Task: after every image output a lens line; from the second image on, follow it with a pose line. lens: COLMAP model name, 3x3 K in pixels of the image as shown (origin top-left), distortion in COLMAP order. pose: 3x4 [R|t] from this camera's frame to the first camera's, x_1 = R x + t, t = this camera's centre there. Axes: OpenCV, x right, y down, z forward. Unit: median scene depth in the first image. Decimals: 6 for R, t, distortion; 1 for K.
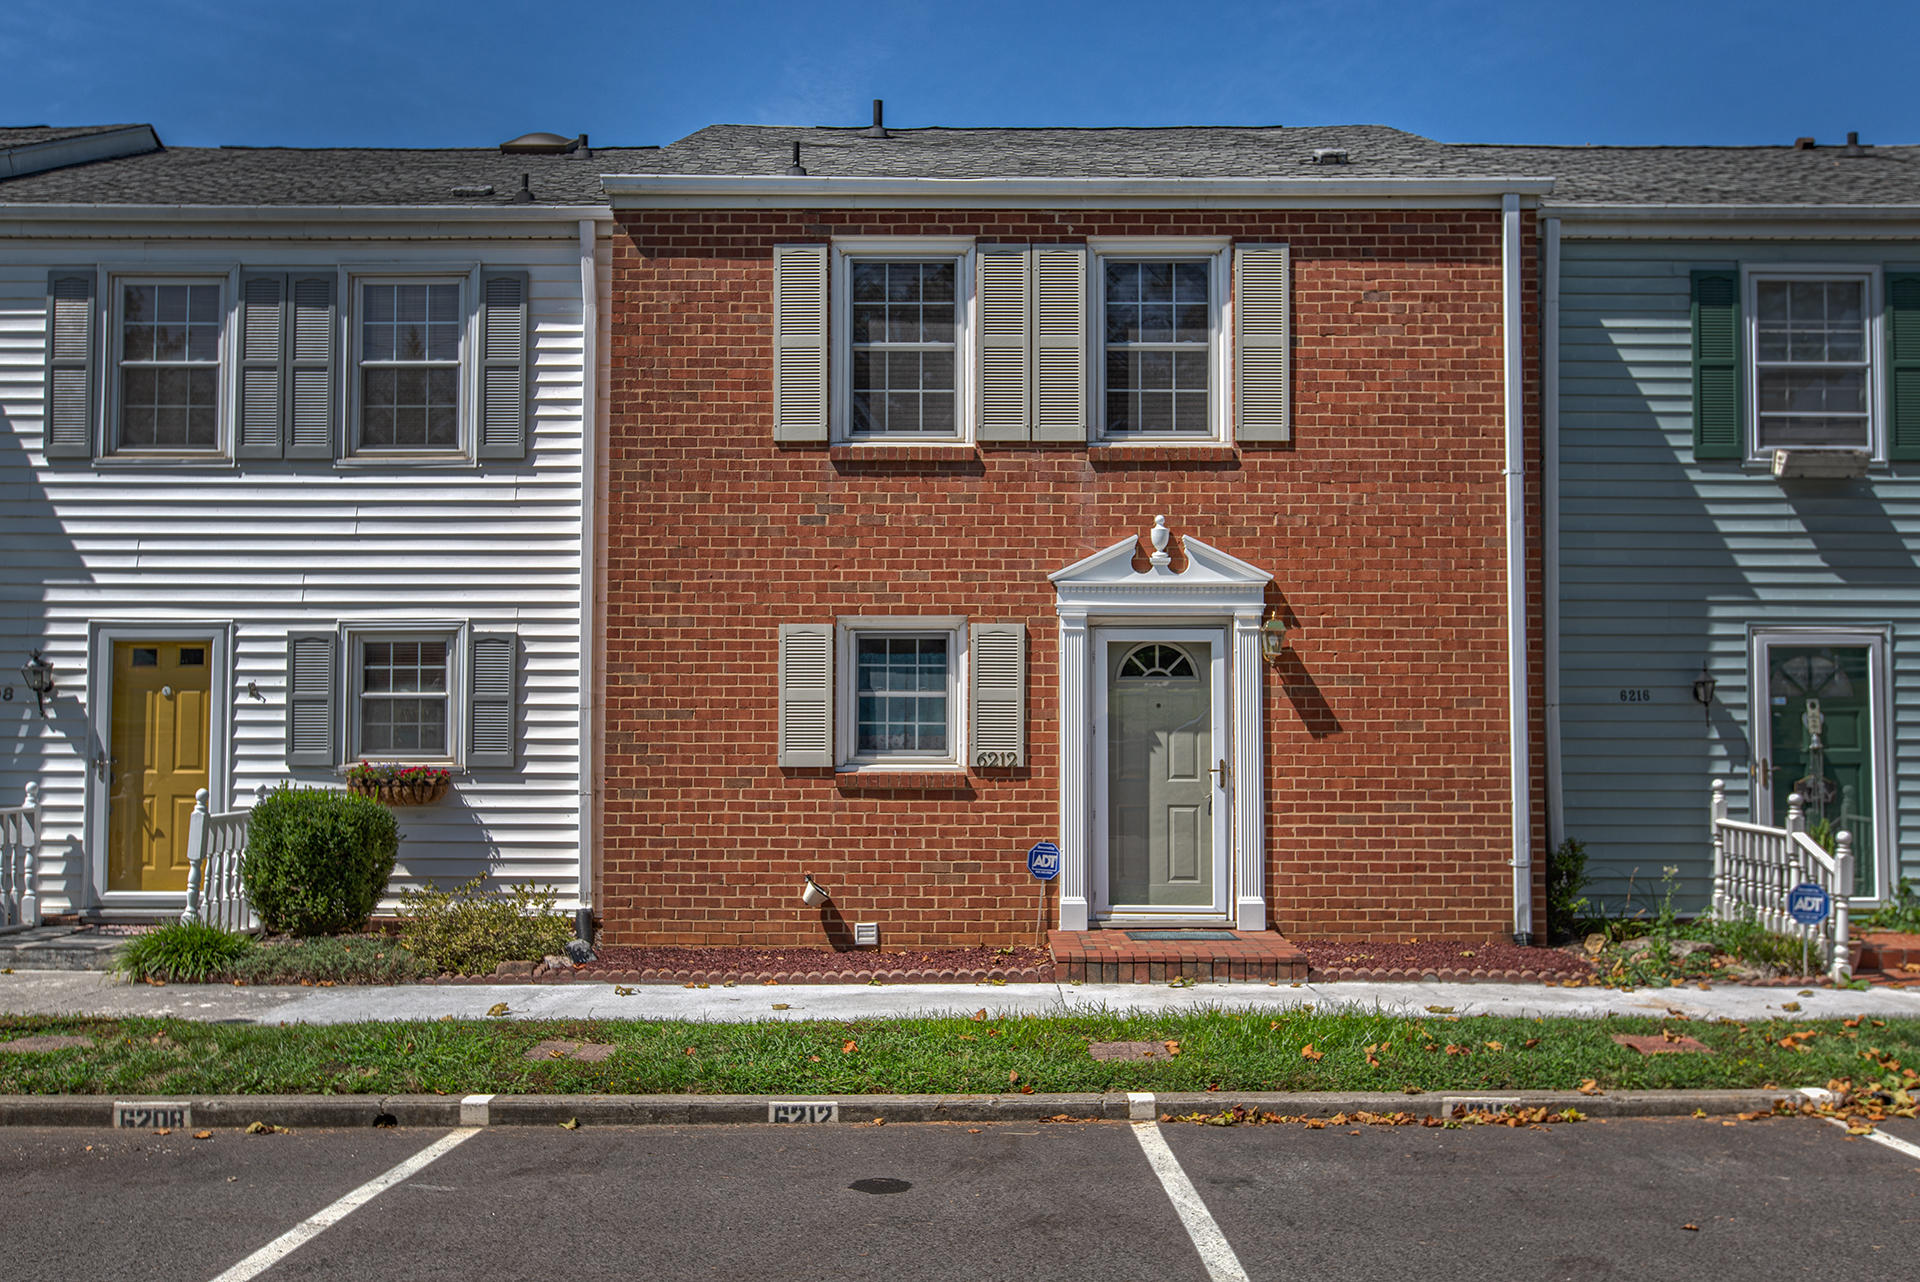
lens RADIAL K [[1743.7, 0, 960.0], [0, 1743.7, 641.0], [0, 0, 1]] dist [-0.005610, 0.010791]
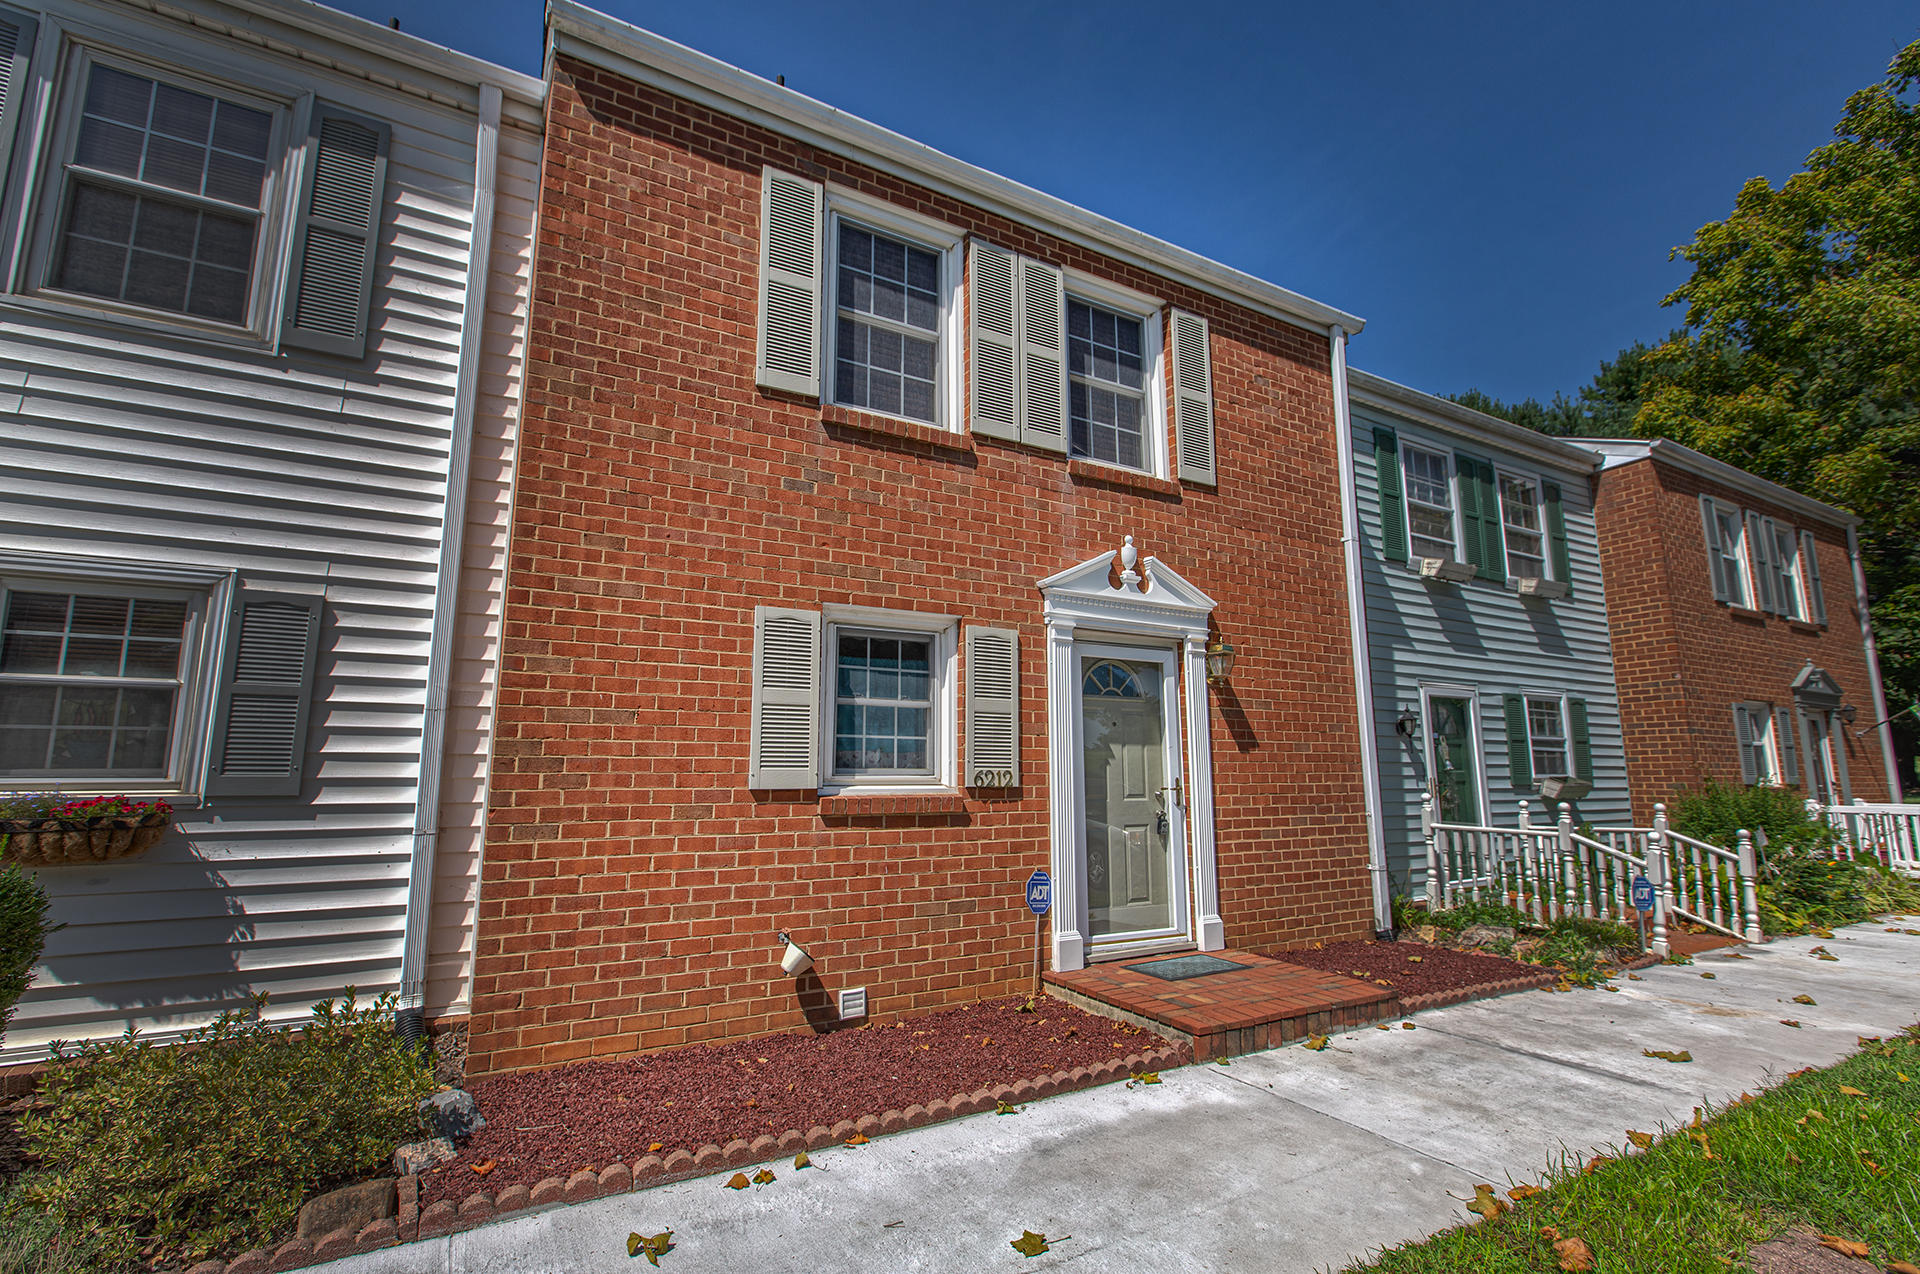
lens RADIAL K [[859.2, 0, 961.1], [0, 859.2, 634.4], [0, 0, 1]] dist [-0.000356, 0.000668]
pose [[0.873107, 0.077000, 0.481409, -0.208067], [-0.020371, 0.992348, -0.121776, 0.048428], [-0.487103, 0.096517, 0.867995, 0.617514]]
